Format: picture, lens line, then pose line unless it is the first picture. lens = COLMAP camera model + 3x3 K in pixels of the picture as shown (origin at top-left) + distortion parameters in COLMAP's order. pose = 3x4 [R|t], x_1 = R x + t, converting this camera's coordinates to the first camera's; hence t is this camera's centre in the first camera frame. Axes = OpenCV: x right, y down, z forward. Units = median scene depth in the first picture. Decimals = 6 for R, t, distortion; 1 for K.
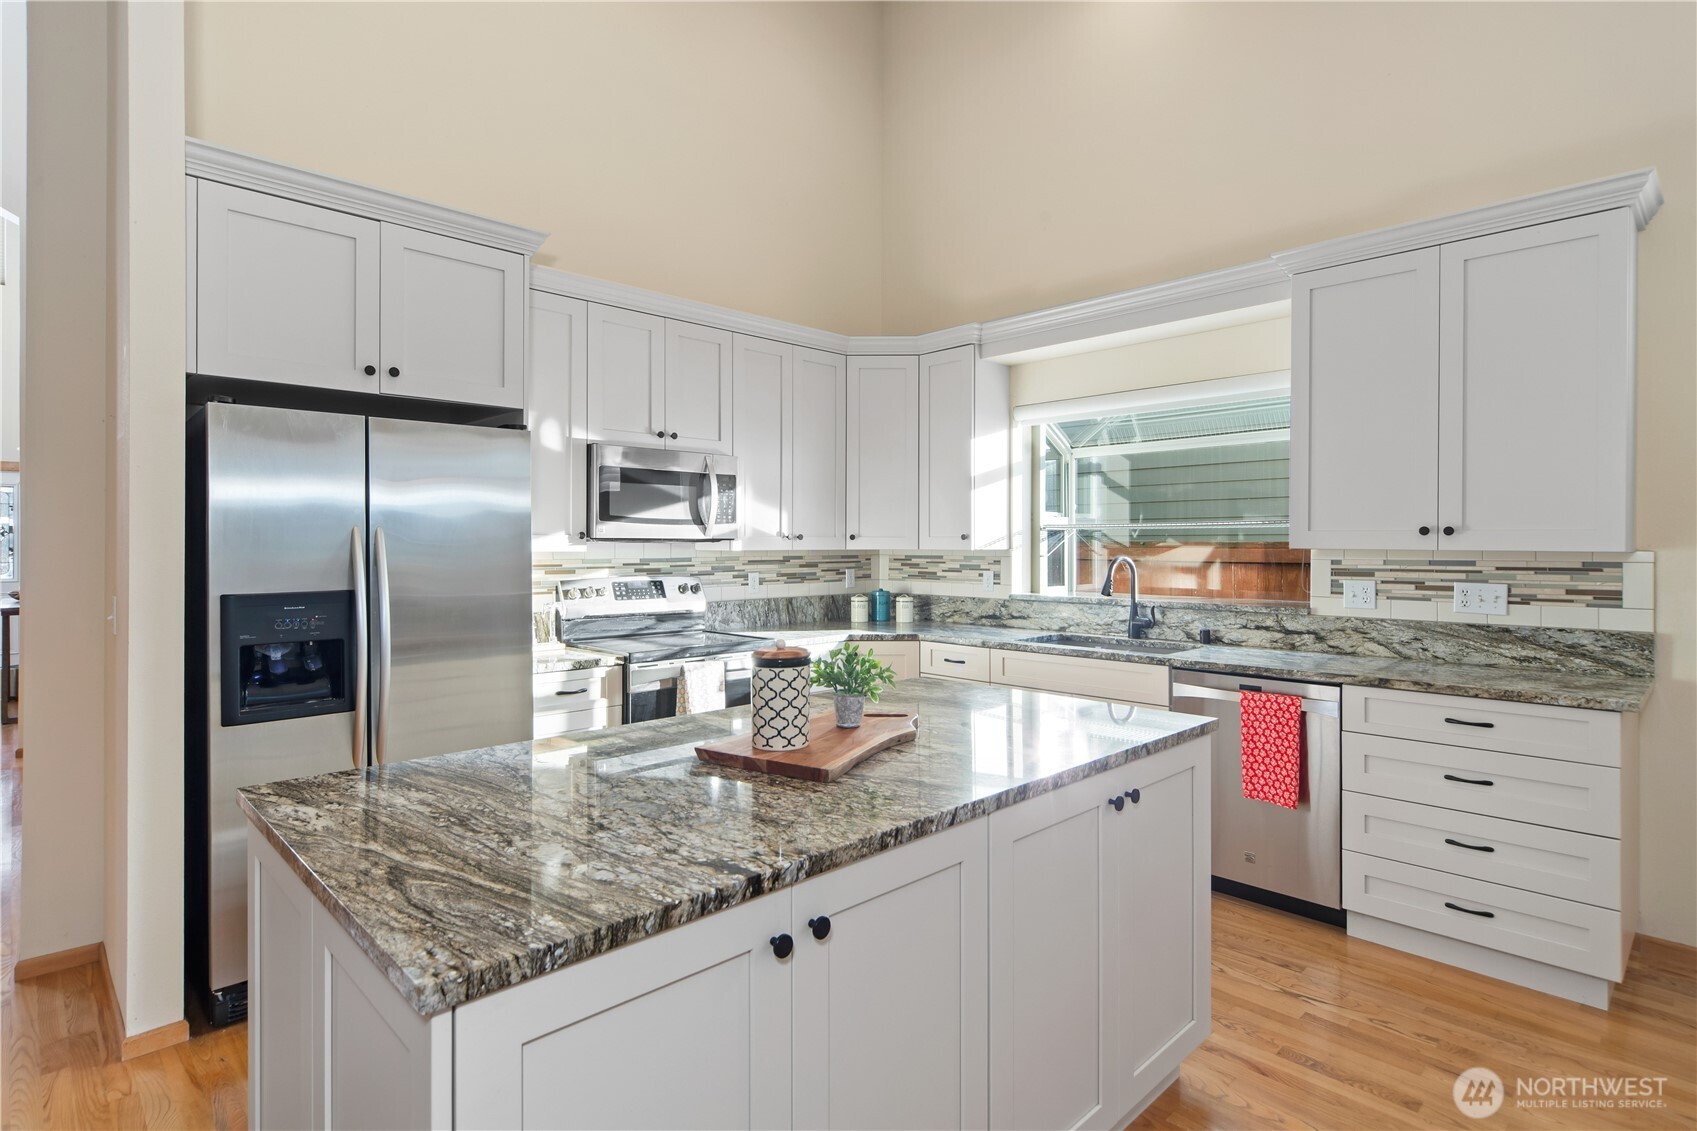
lens RADIAL K [[863.7, 0, 850.1], [0, 863.7, 540.7], [0, 0, 1]] dist [-0.000714, -0.000015]
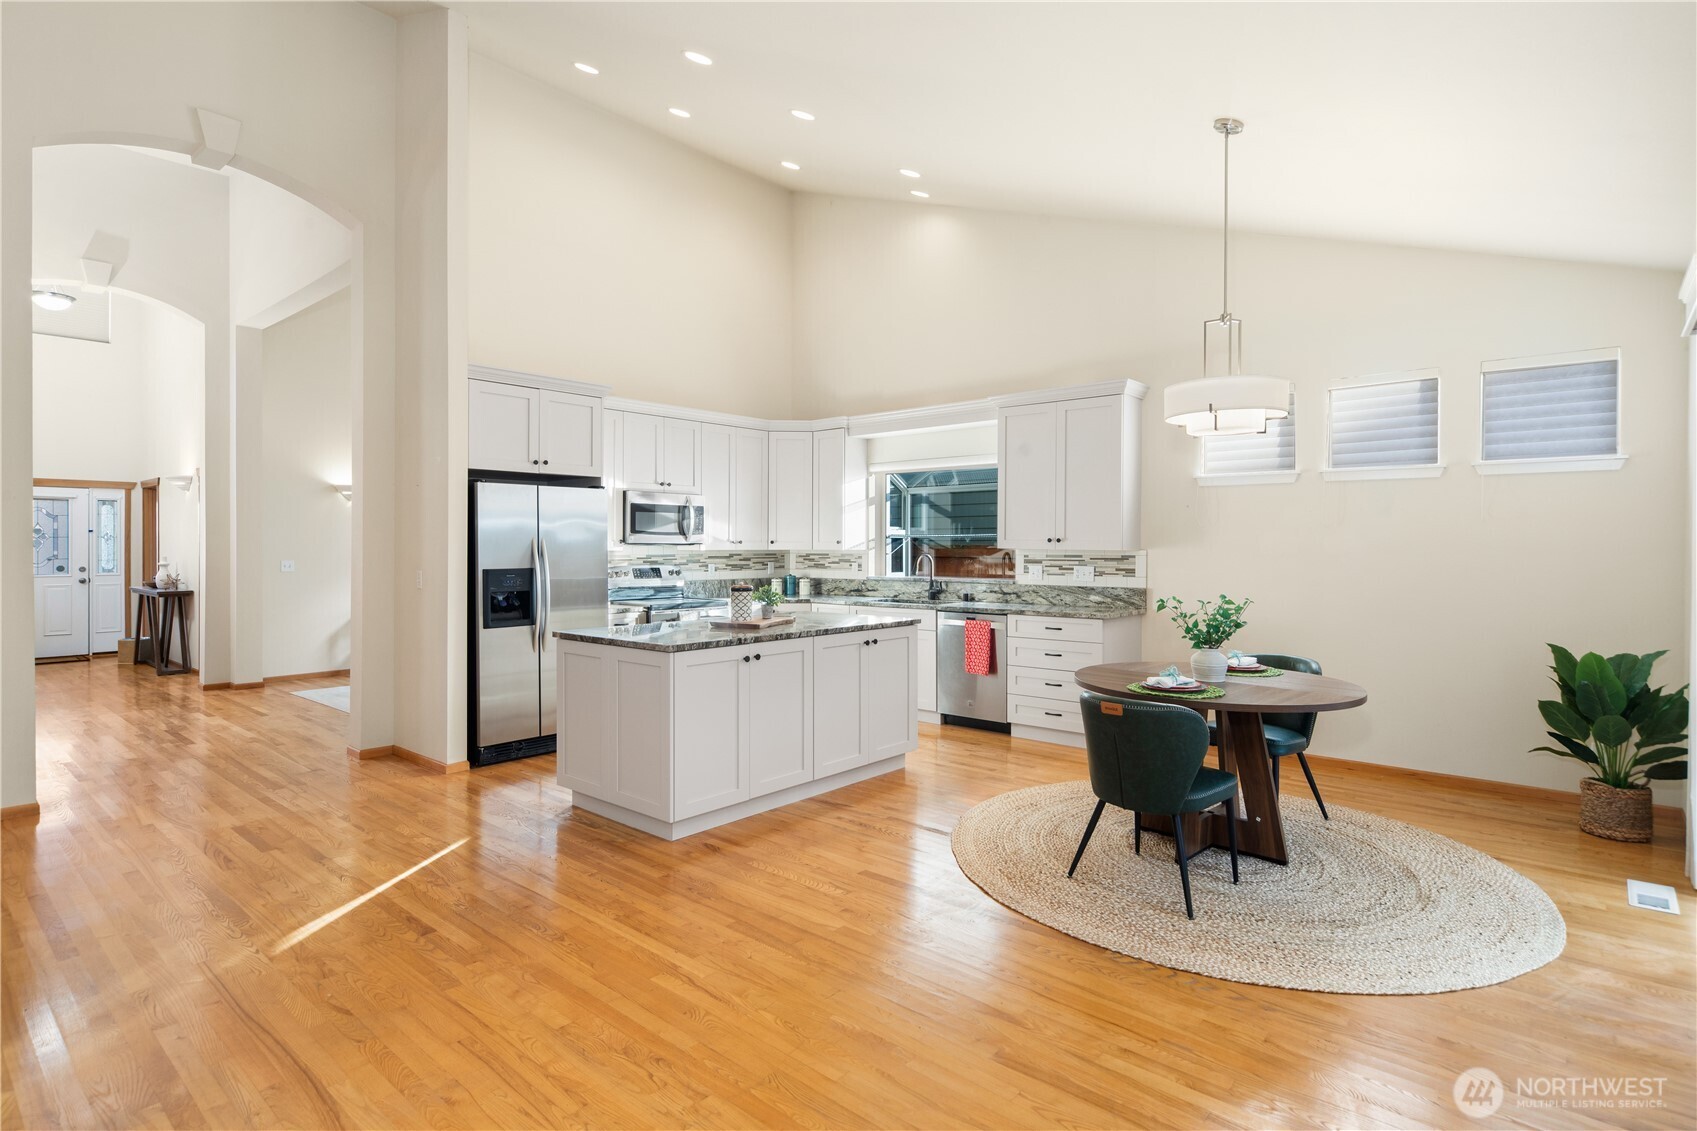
lens RADIAL K [[863.7, 0, 850.1], [0, 863.7, 540.7], [0, 0, 1]] dist [-0.000714, -0.000015]
pose [[0.996374, 0.001157, 0.085076, 0.013938], [-0.000956, 0.999997, -0.002410, -0.004182], [-0.085079, 0.002320, 0.996372, -0.865412]]
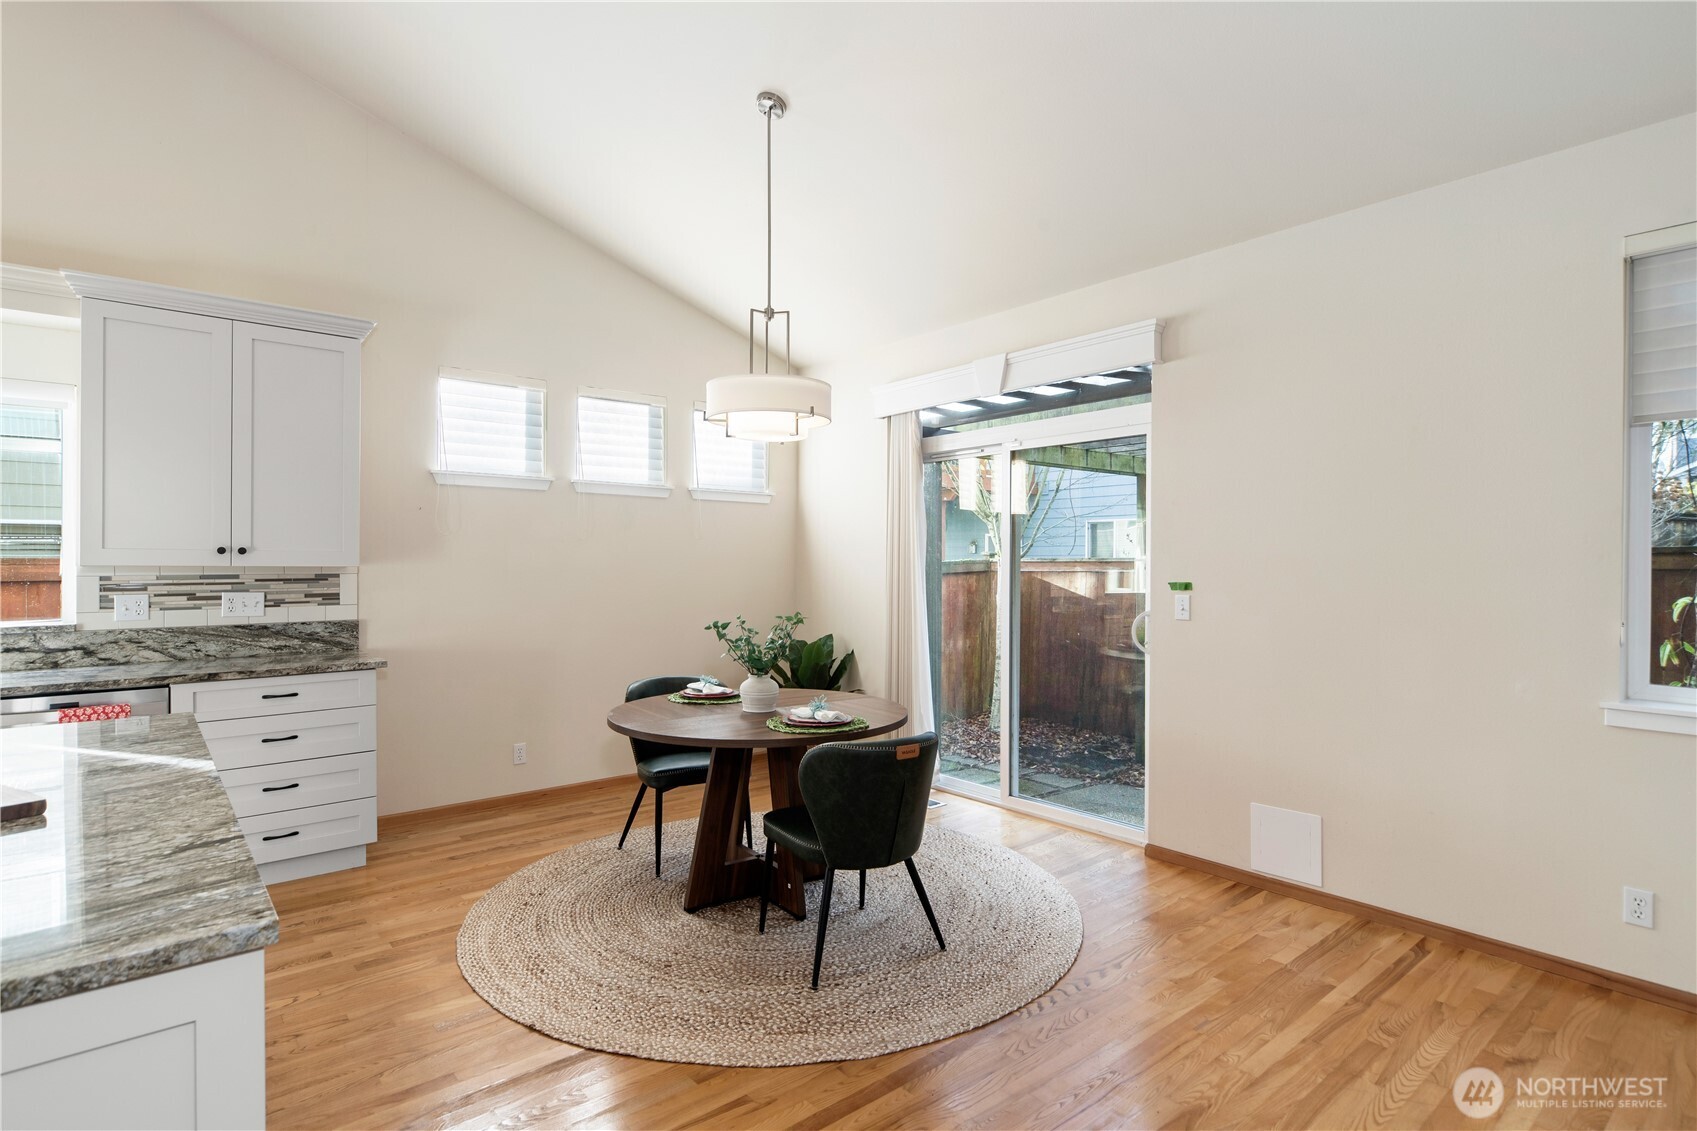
lens RADIAL K [[852.9, 0, 848.5], [0, 852.9, 565.5], [0, 0, 1]] dist [-0.001716, -0.000438]
pose [[0.073866, -0.004967, 0.997256, -0.403229], [-0.004190, 0.999977, 0.005290, -0.000270], [-0.997259, -0.004570, 0.073844, 0.022965]]
